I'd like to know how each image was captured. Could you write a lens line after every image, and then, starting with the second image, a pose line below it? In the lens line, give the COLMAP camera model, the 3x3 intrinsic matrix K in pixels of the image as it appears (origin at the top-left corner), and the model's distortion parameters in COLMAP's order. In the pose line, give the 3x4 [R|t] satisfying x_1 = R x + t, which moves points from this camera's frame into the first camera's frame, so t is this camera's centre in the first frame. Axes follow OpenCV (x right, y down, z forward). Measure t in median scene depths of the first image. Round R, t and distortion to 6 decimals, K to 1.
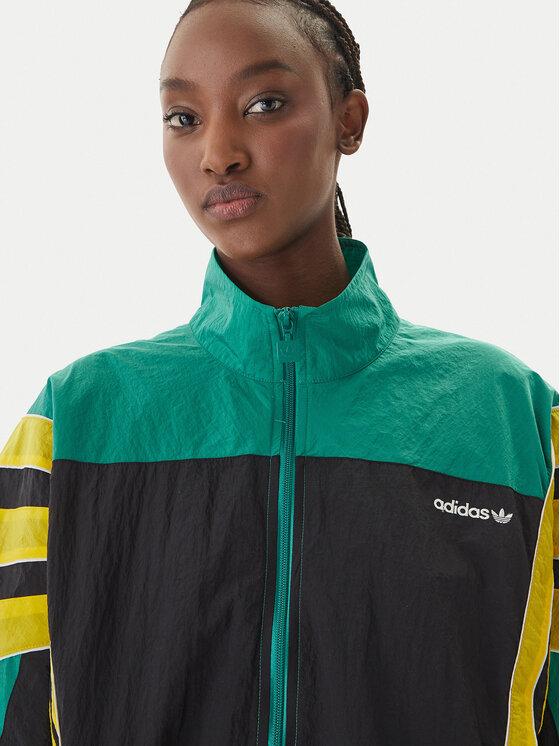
lens RADIAL K [[876.1, 0, 277.9], [0, 876.1, 411.8], [0, 0, 1]] dist [0.054690, 0.010486]
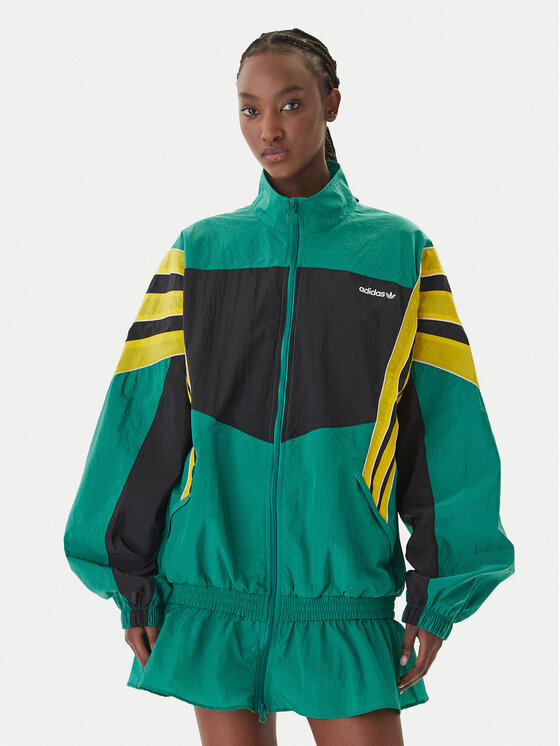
lens RADIAL K [[1180.5, 0, 280.0], [0, 1180.5, 373.0], [0, 0, 1]] dist [-0.030830, -0.008252]
pose [[0.994273, 0.023104, -0.104341, 0.277390], [-0.018753, 0.998921, 0.042489, 0.181483], [0.105210, -0.040289, 0.993634, -1.827286]]
